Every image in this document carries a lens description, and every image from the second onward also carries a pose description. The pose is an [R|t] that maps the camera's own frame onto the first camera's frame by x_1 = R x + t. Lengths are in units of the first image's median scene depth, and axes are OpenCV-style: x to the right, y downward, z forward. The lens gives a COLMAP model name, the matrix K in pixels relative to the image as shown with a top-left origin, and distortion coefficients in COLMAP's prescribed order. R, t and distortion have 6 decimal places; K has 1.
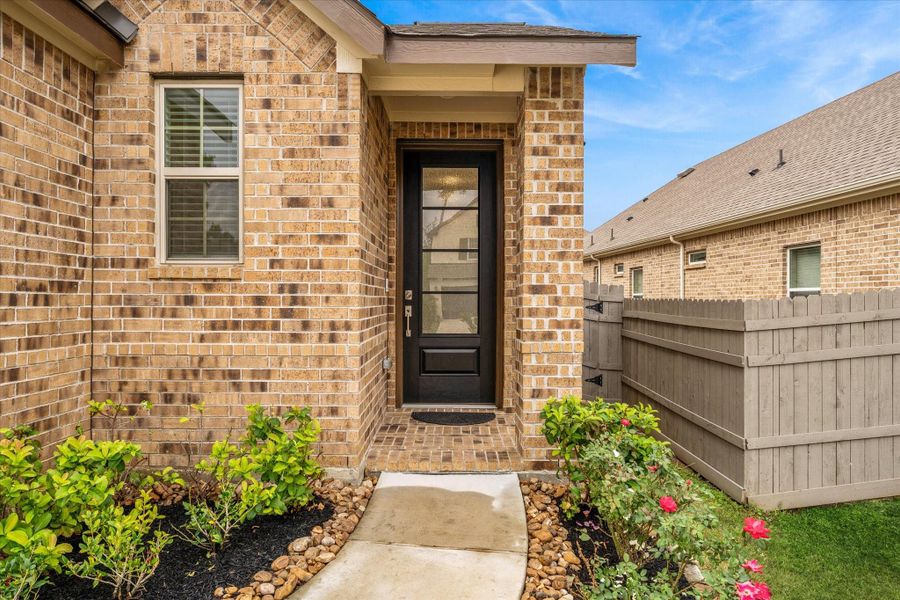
lens RADIAL K [[513.8, 0, 450.0], [0, 513.8, 300.0], [0, 0, 1]] dist [-0.000055, -0.000097]
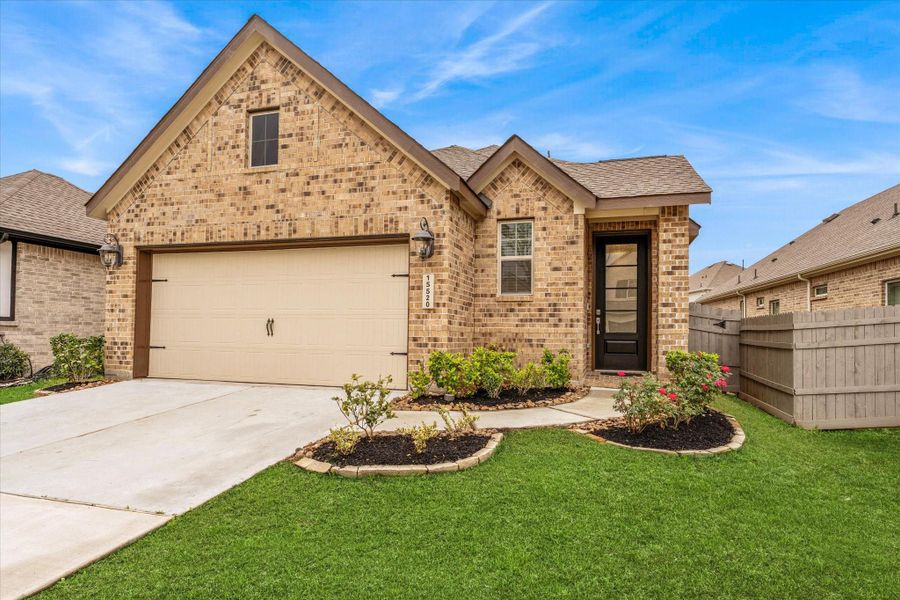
lens RADIAL K [[487.7, 0, 465.4], [0, 487.7, 326.9], [0, 0, 1]] dist [0.001682, -0.000201]
pose [[0.958652, 0.001575, -0.284578, -0.052997], [-0.008978, 0.999654, -0.024711, 0.130044], [0.284441, 0.026245, 0.958334, -1.203819]]
